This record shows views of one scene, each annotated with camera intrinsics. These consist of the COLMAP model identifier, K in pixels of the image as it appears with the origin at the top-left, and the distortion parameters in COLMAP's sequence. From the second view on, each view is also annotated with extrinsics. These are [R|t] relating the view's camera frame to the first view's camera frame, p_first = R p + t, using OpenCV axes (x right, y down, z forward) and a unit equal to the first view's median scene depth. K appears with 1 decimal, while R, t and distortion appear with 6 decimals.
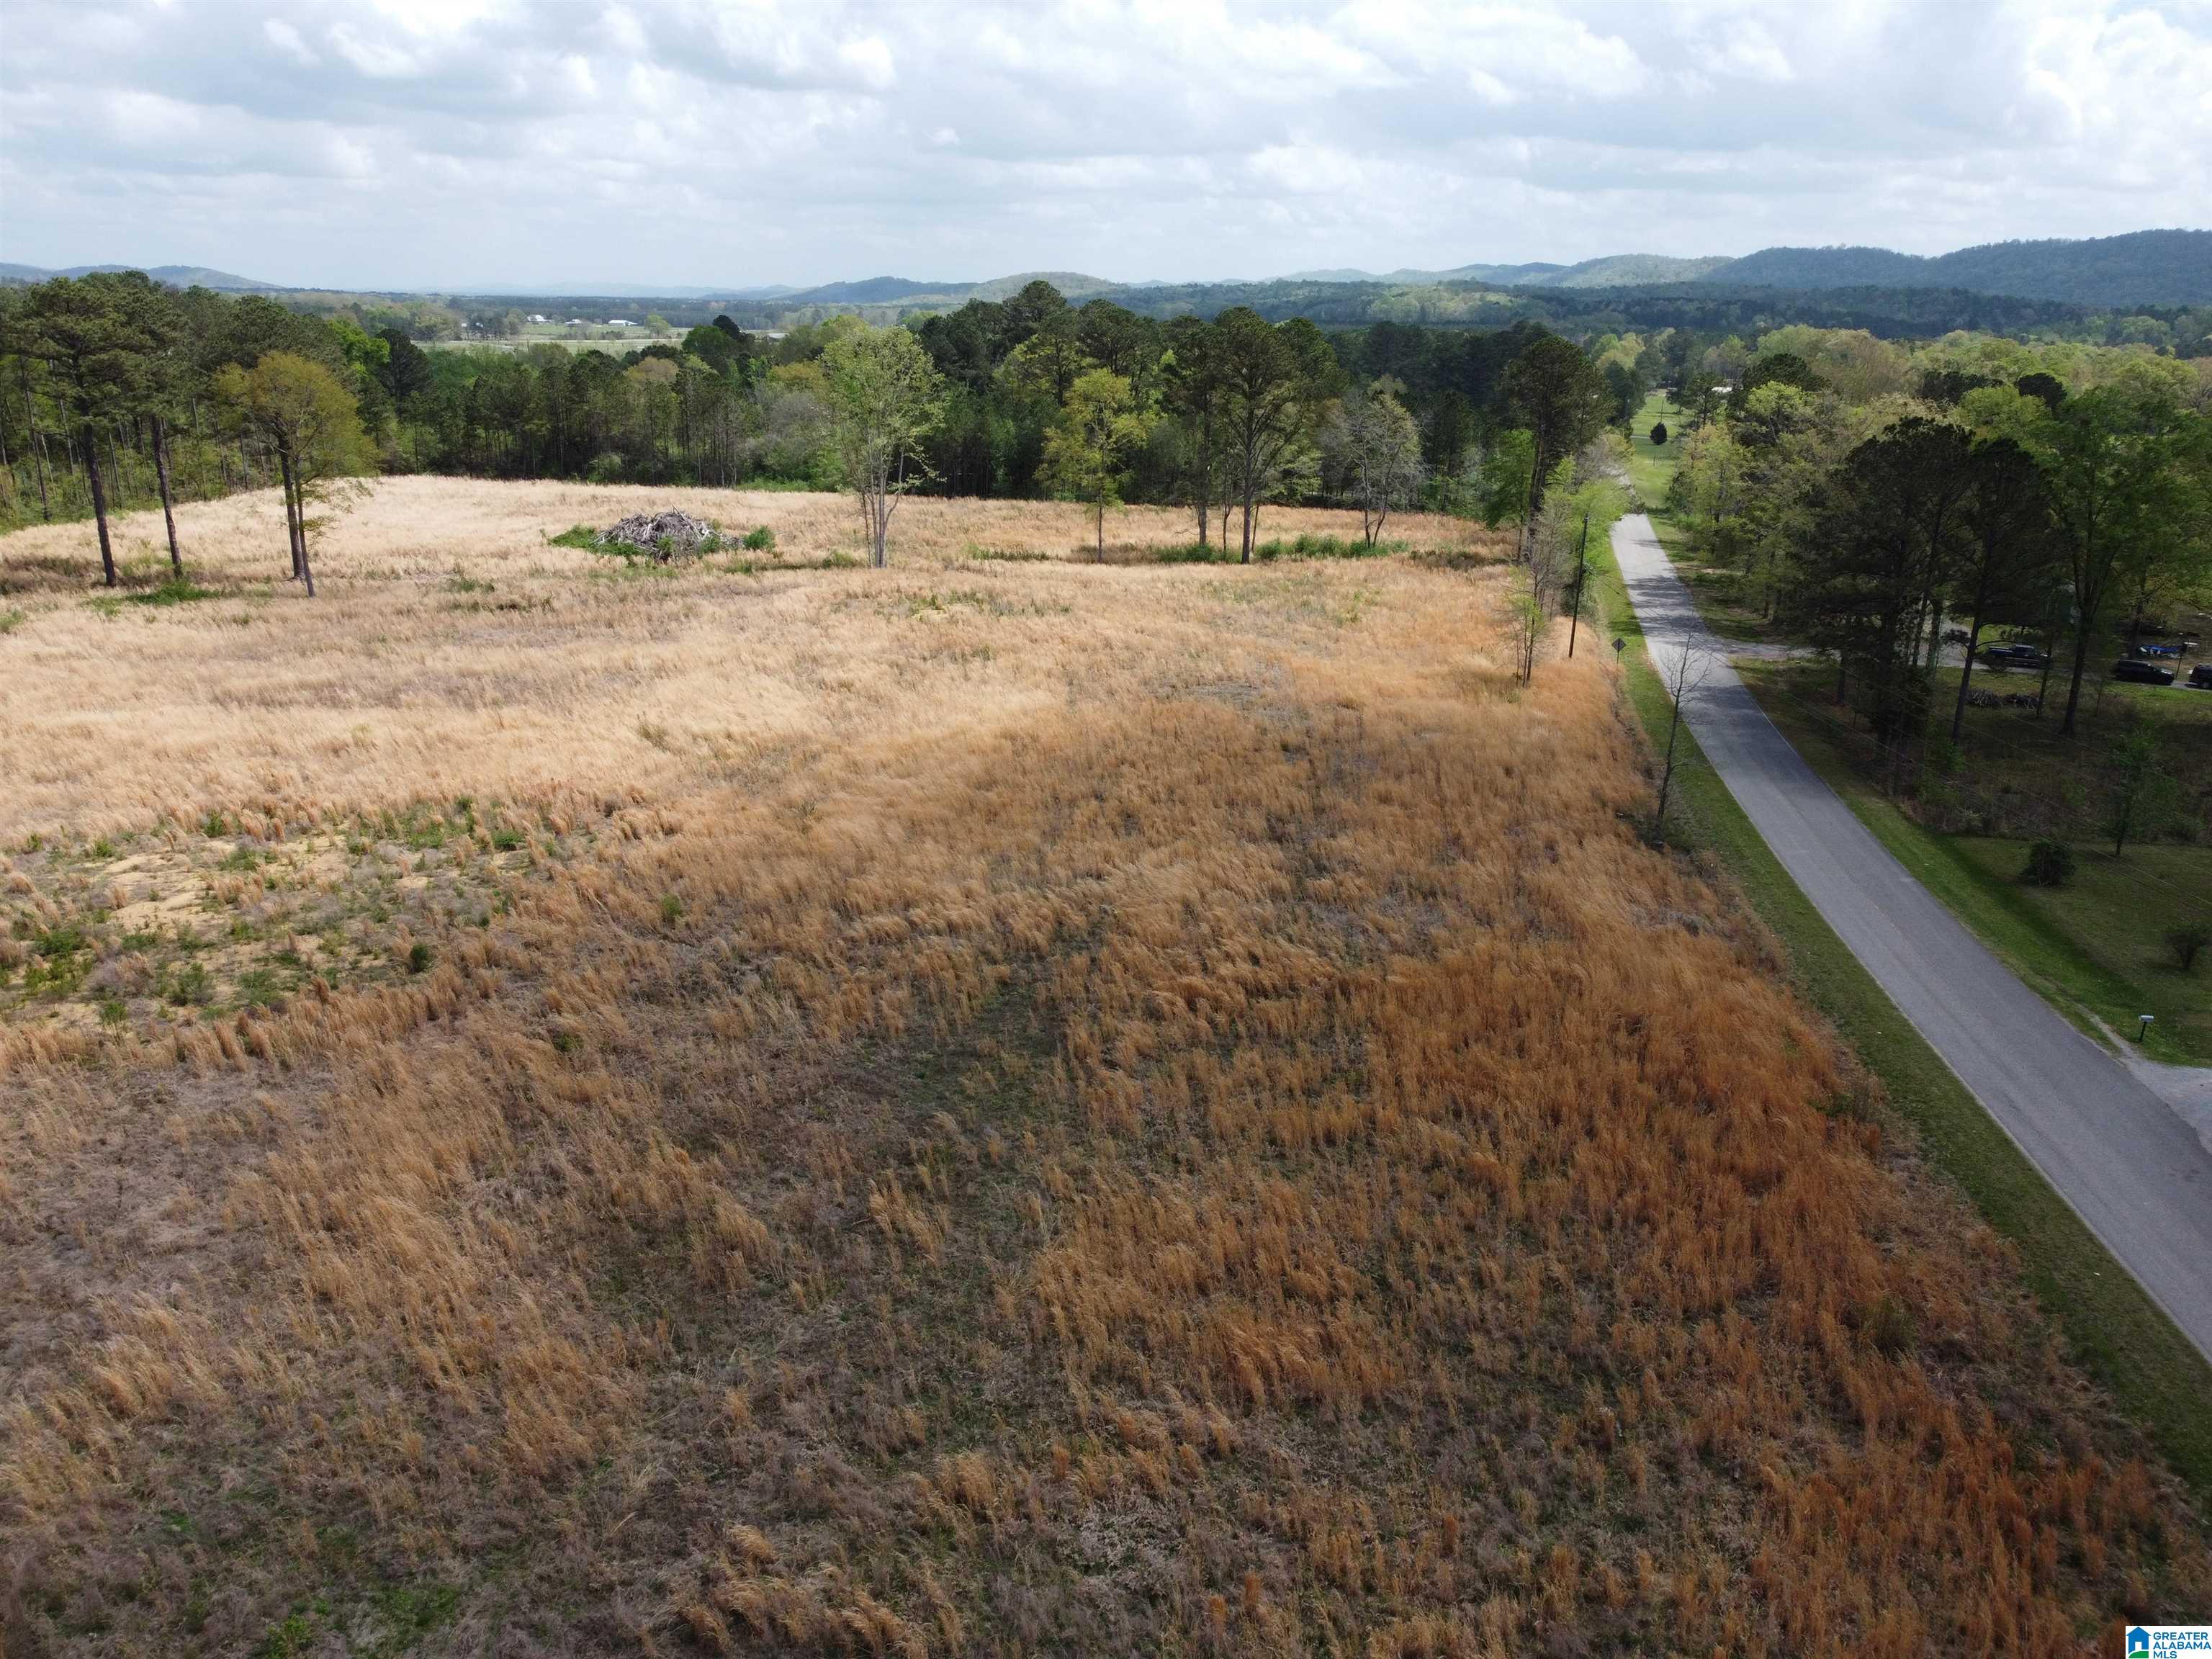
lens RADIAL K [[1669.5, 0, 1103.1], [0, 1669.5, 825.4], [0, 0, 1]] dist [0.001064, -0.002313]
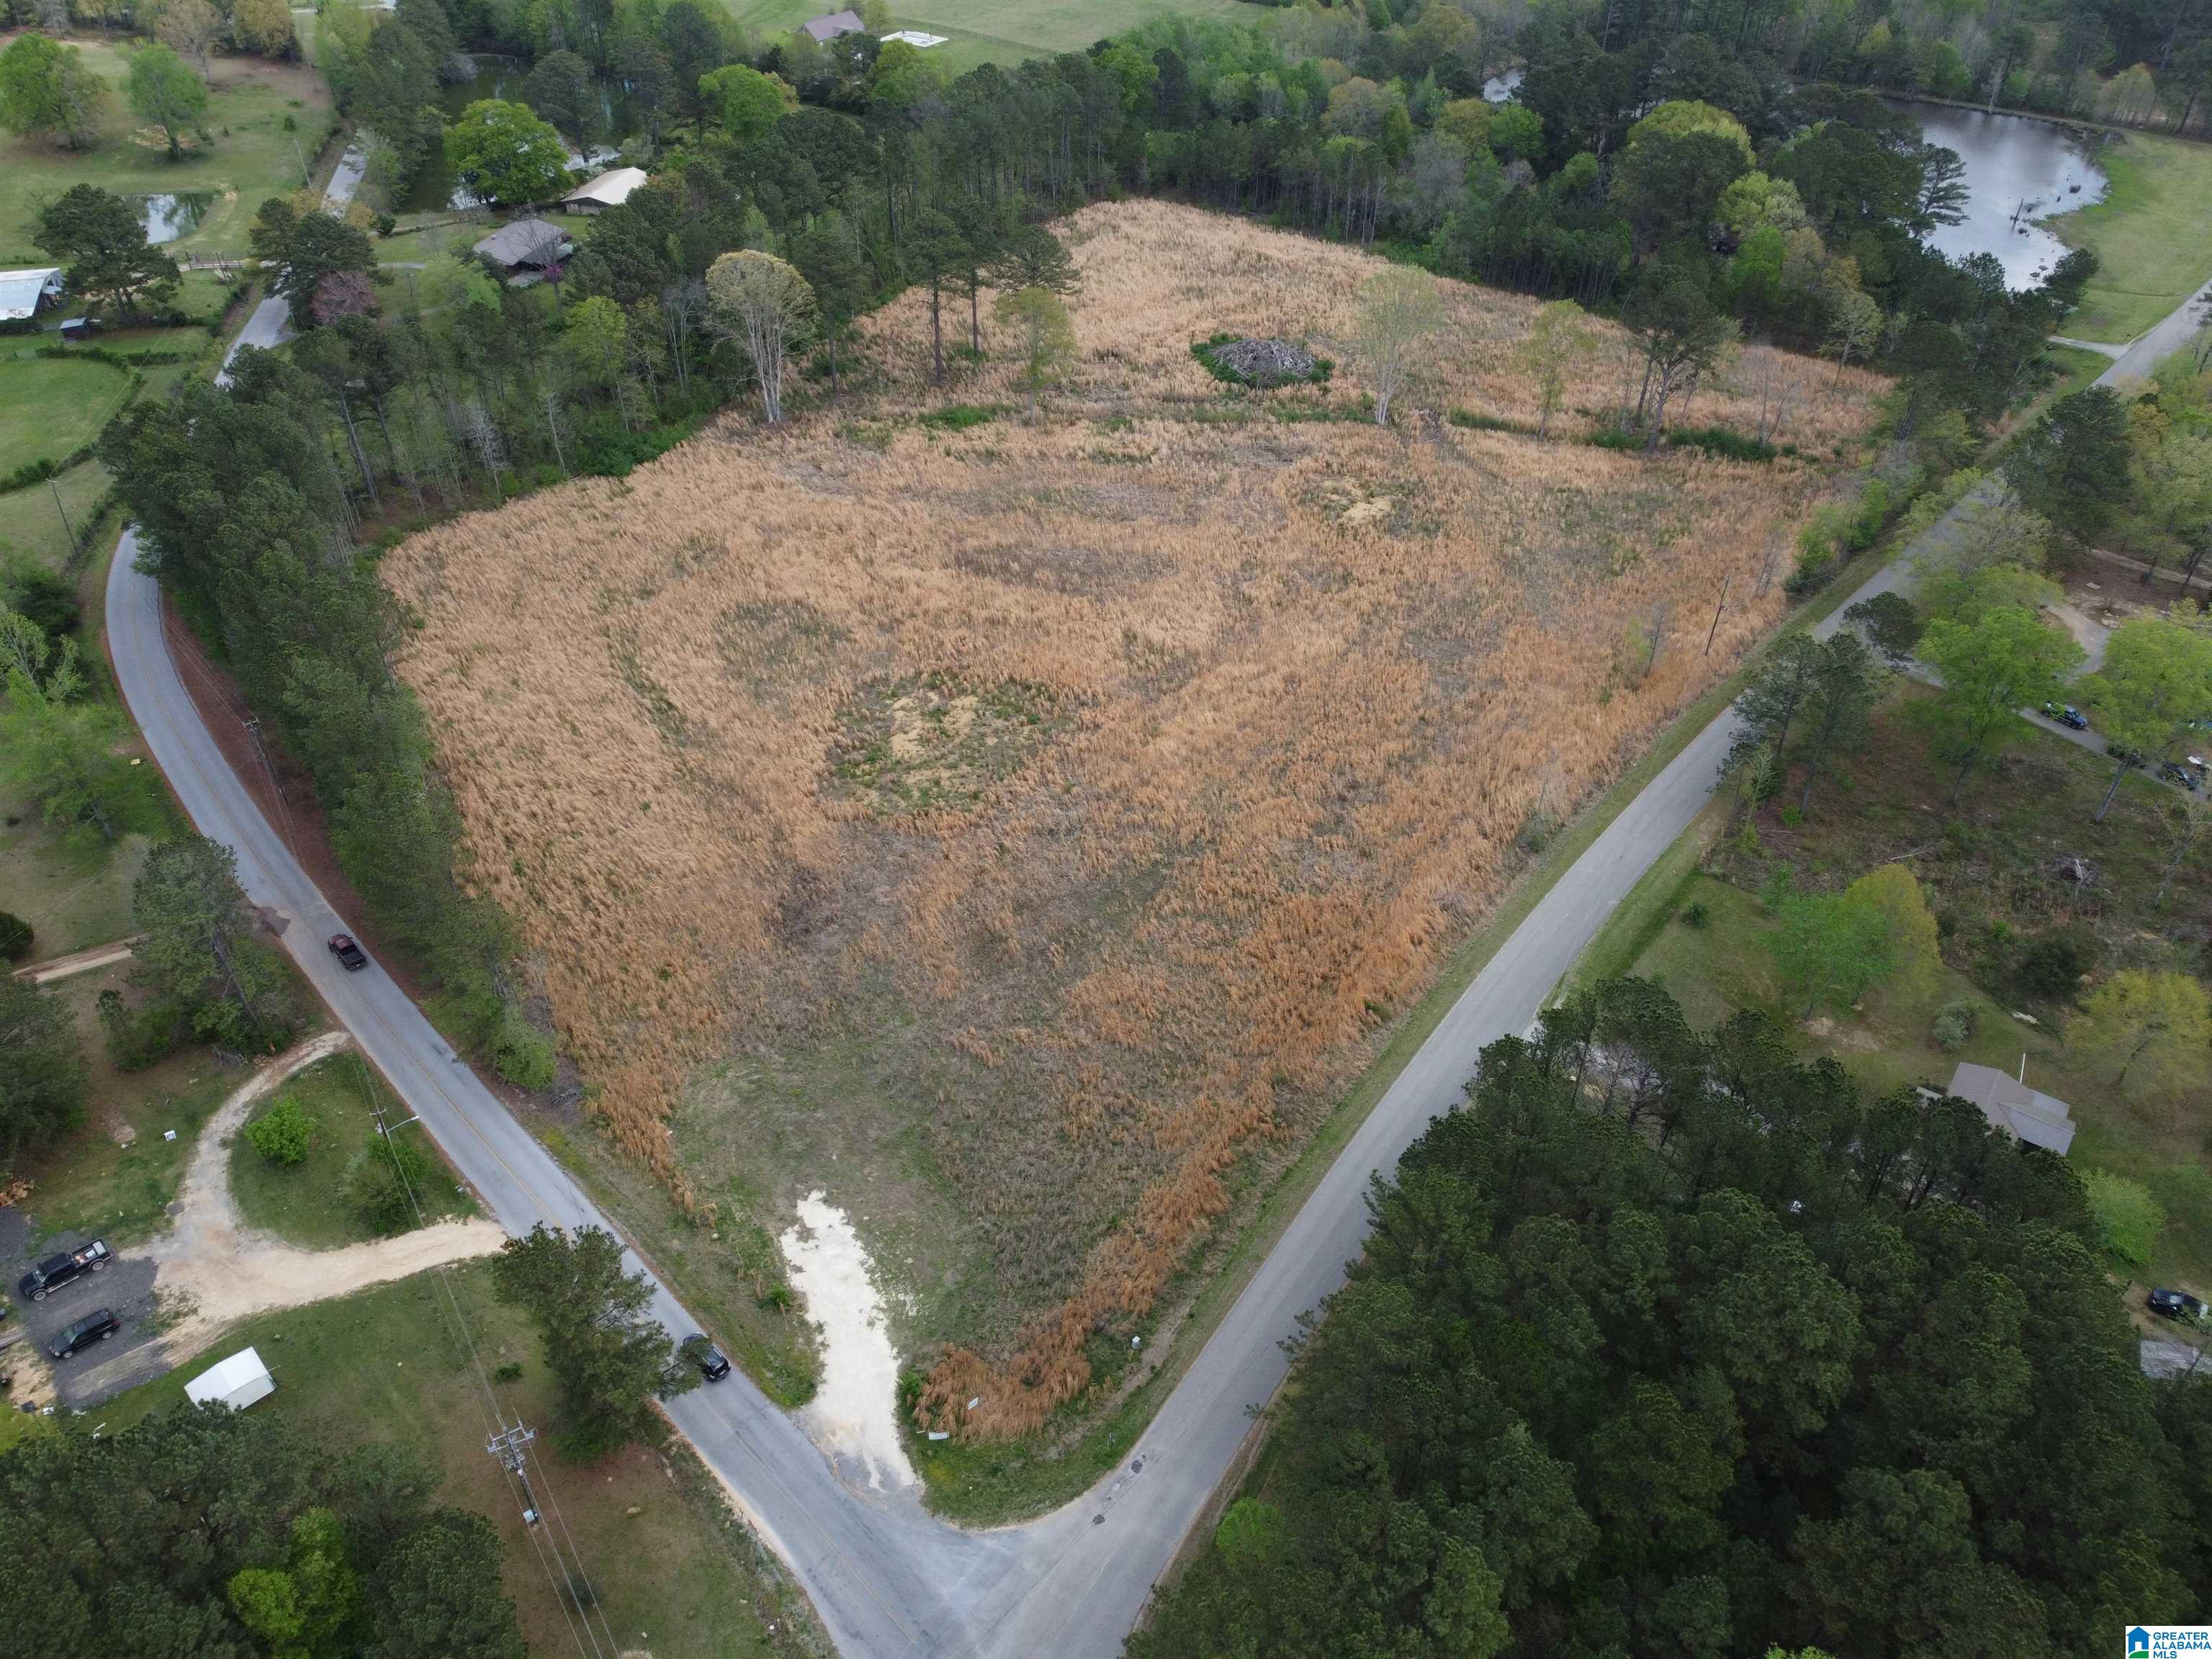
lens RADIAL K [[1669.5, 0, 1090.6], [0, 1669.5, 834.4], [0, 0, 1]] dist [0.001064, -0.002313]
pose [[0.878514, 0.286632, -0.382172, 0.710895], [-0.133919, 0.915686, 0.378927, -0.784431], [0.458562, -0.281712, 0.842828, -1.089524]]
